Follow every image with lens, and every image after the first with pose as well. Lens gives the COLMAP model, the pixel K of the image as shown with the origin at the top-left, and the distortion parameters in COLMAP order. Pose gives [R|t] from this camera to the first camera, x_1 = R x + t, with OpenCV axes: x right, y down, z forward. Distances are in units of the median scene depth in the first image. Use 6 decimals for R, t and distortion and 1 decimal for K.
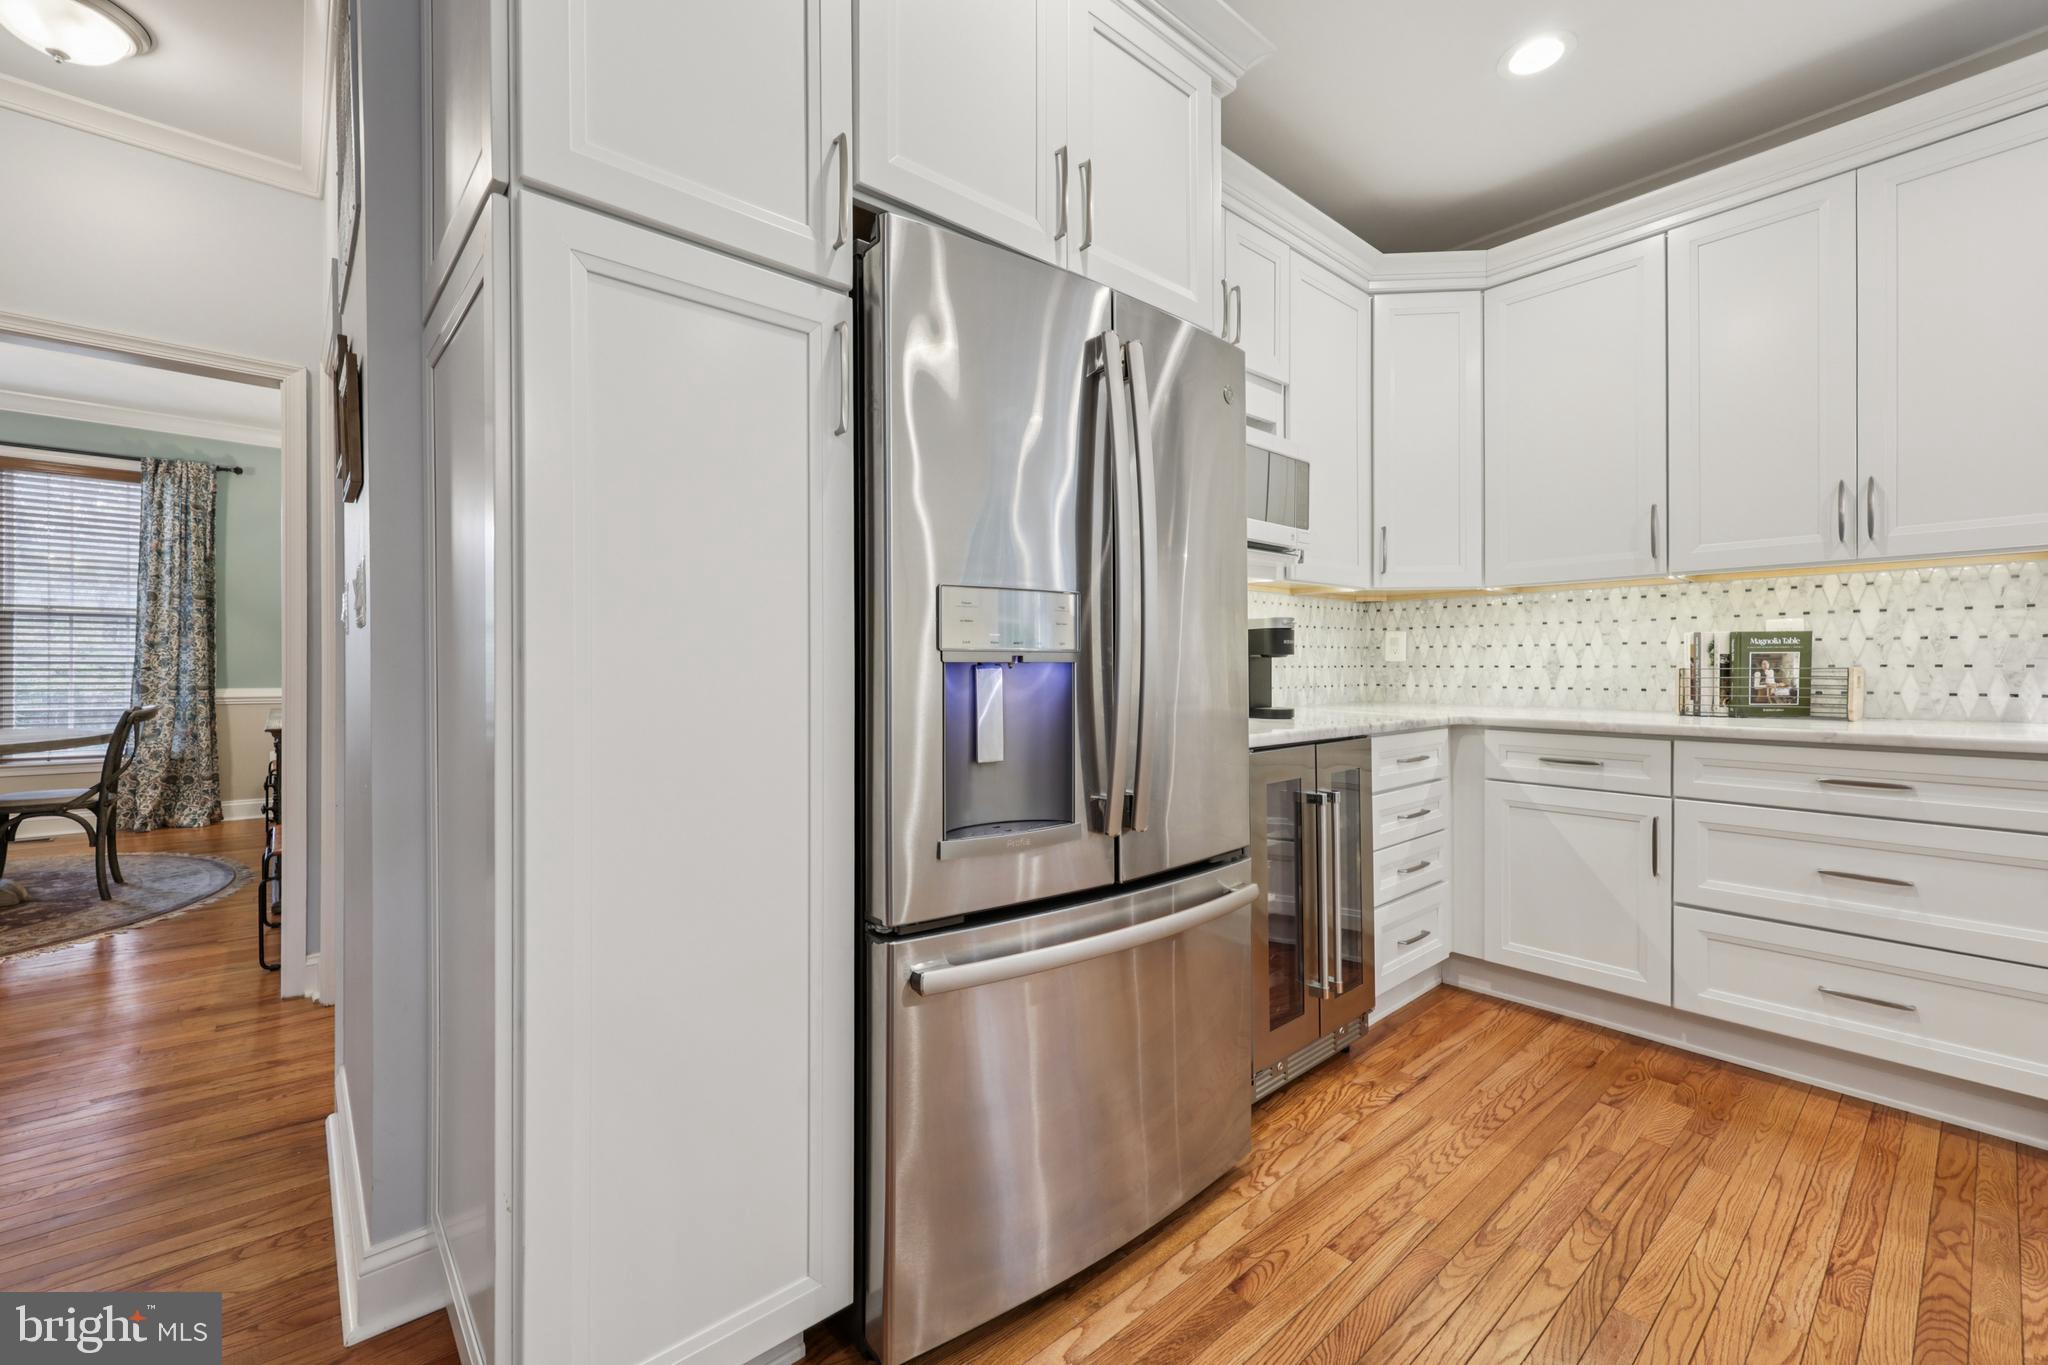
lens RADIAL K [[847.5, 0, 1031.4], [0, 847.5, 664.4], [0, 0, 1]] dist [-0.000904, 0.000138]
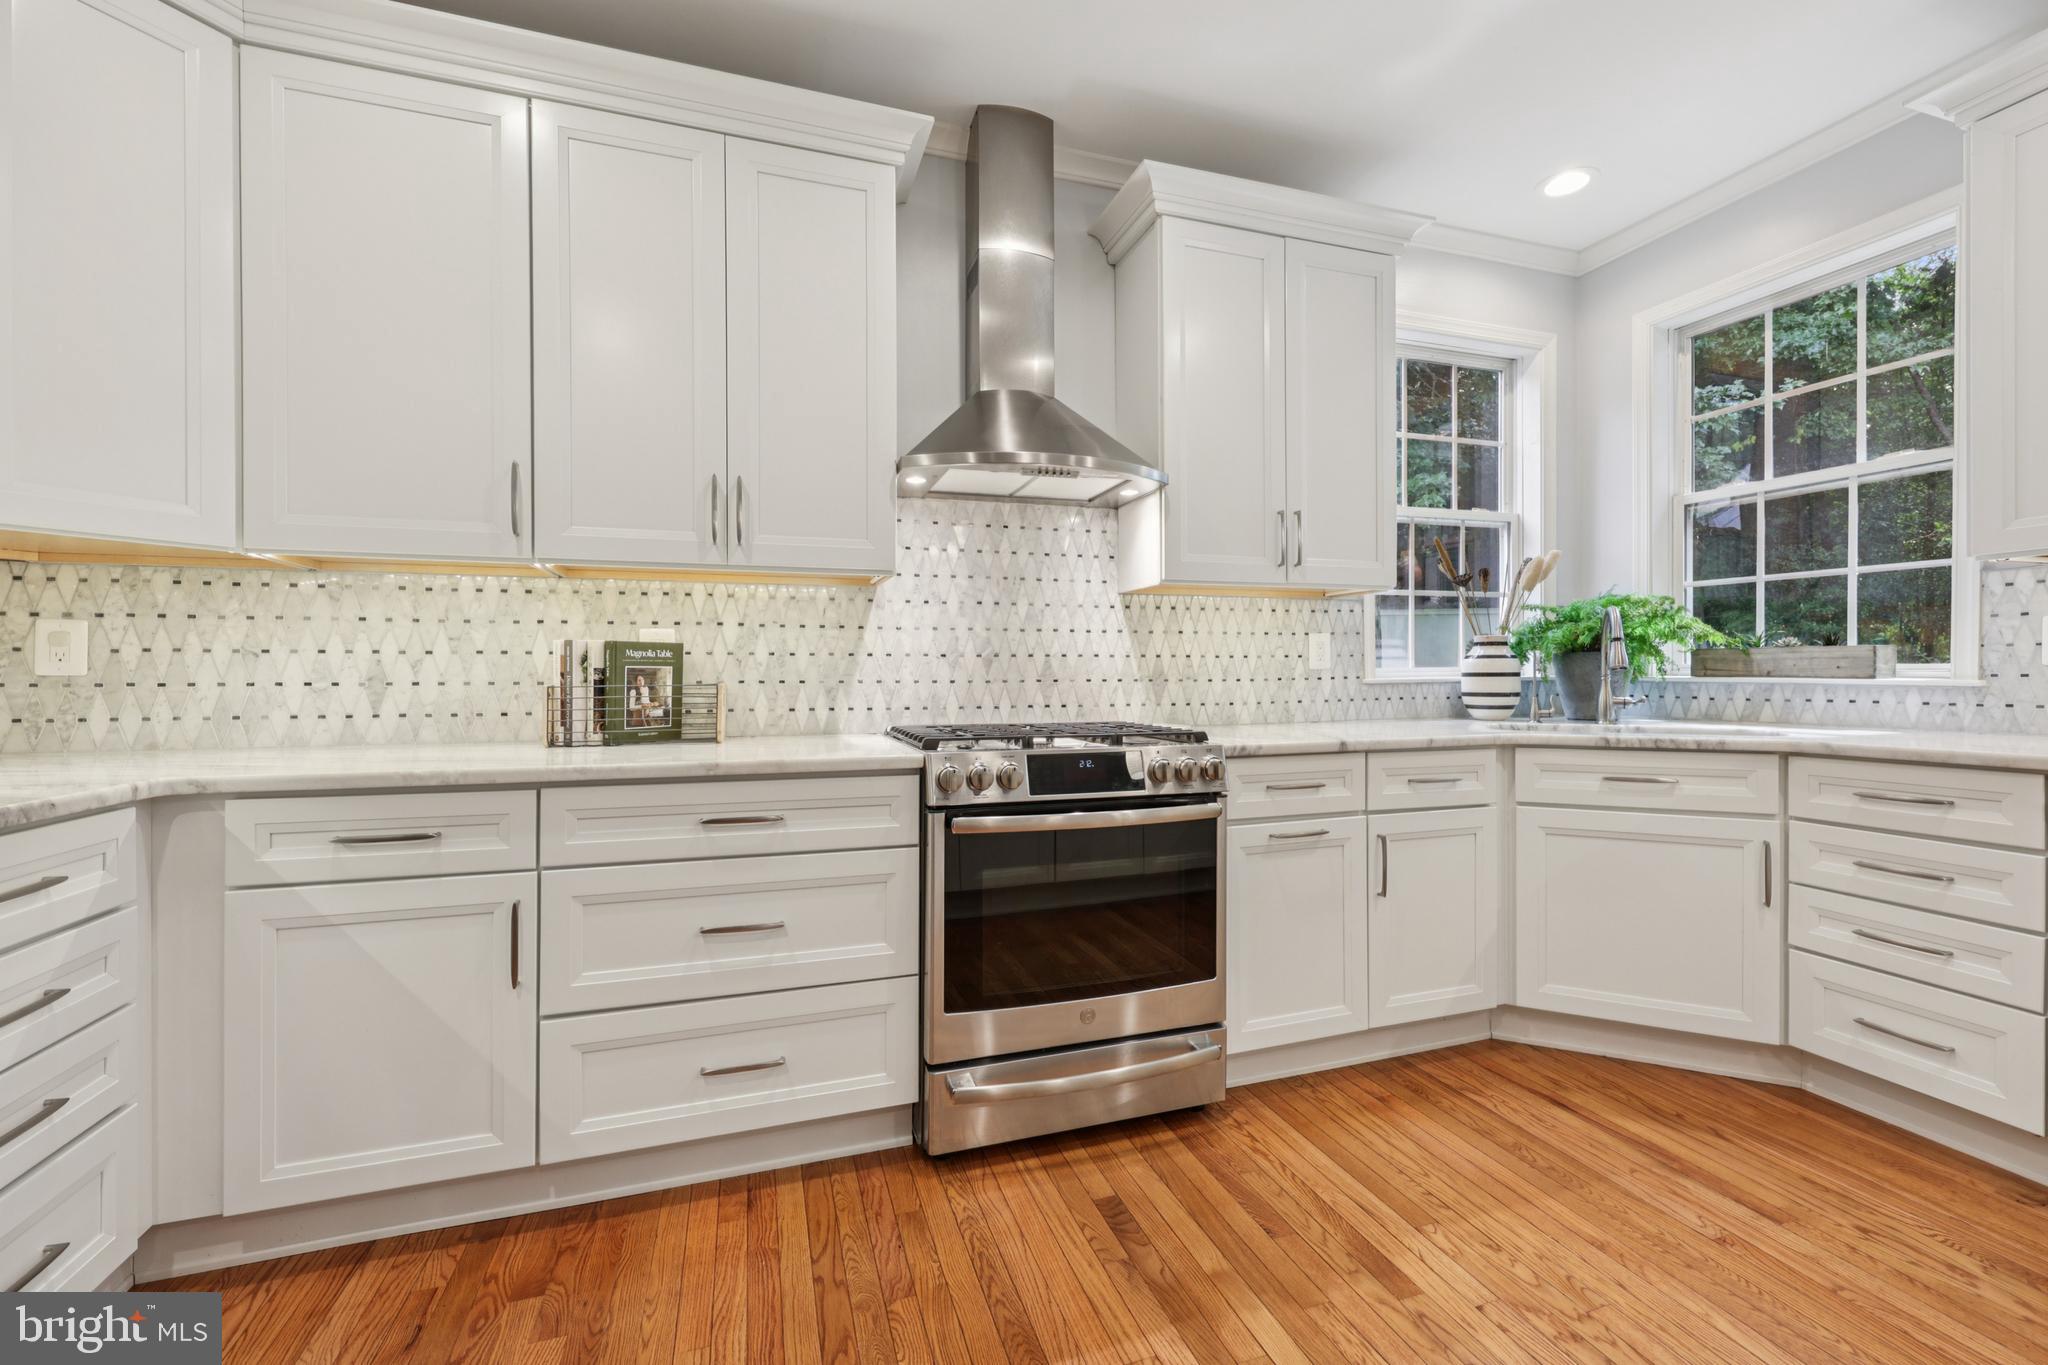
lens RADIAL K [[831.7, 0, 1023.5], [0, 831.7, 677.5], [0, 0, 1]] dist [0.002215, 0.000209]
pose [[0.388224, -0.000439, 0.921565, 0.248952], [-0.000581, 1.000000, 0.000721, -0.004018], [-0.921565, -0.000815, 0.388224, 0.324732]]
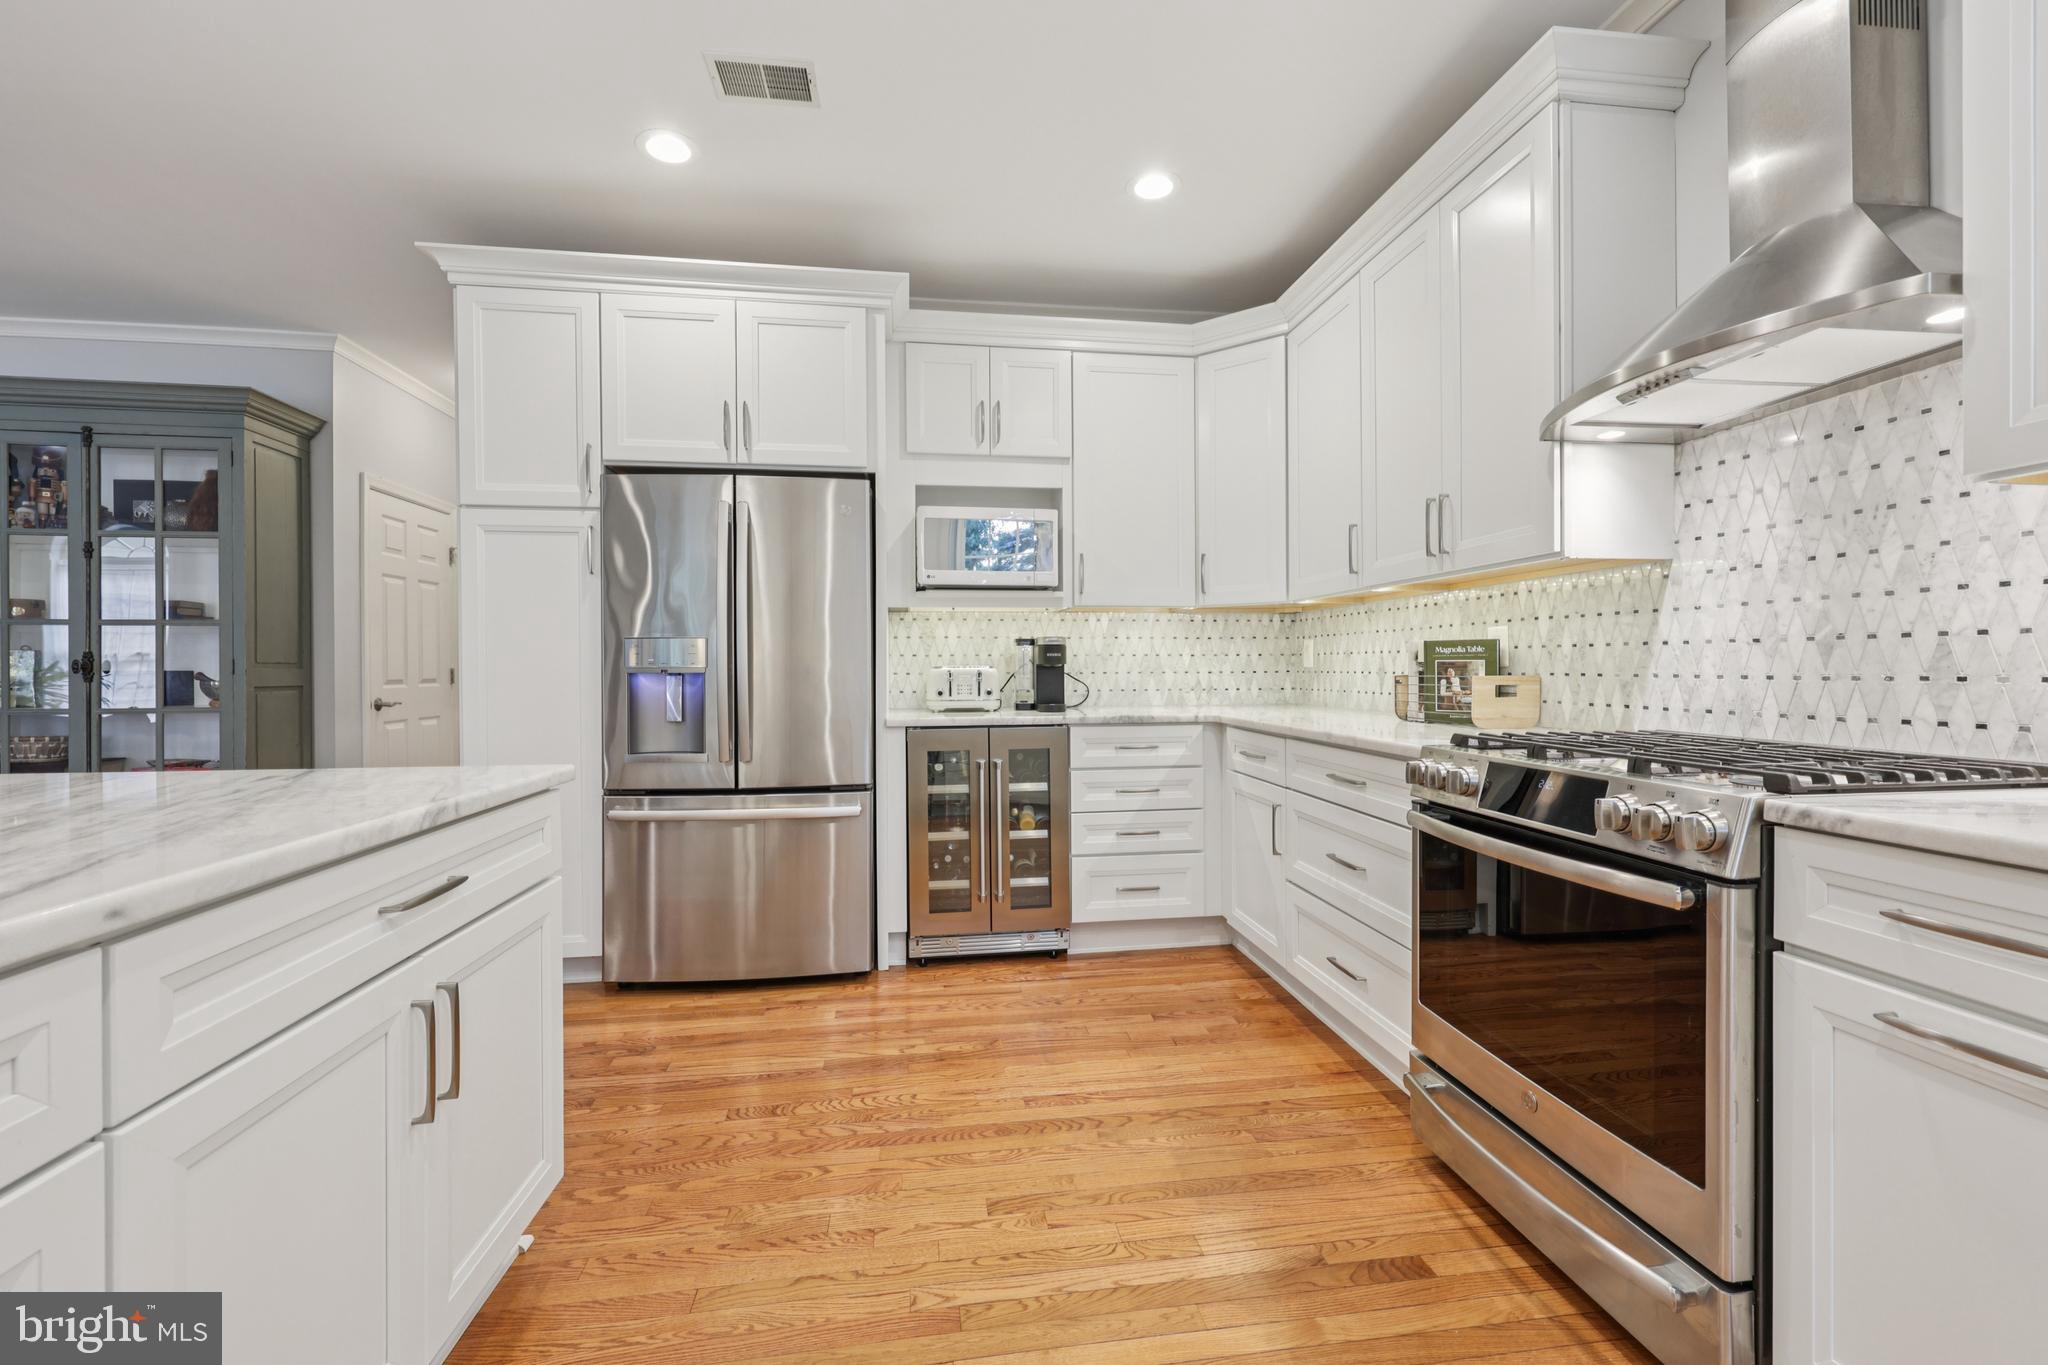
lens RADIAL K [[850.5, 0, 1037.7], [0, 850.5, 670.6], [0, 0, 1]] dist [0.001089, 0.000190]
pose [[0.841085, 0.001523, -0.540900, 1.006392], [0.002968, 0.999968, 0.007431, -0.011166], [0.540894, -0.007855, 0.841054, -0.142210]]
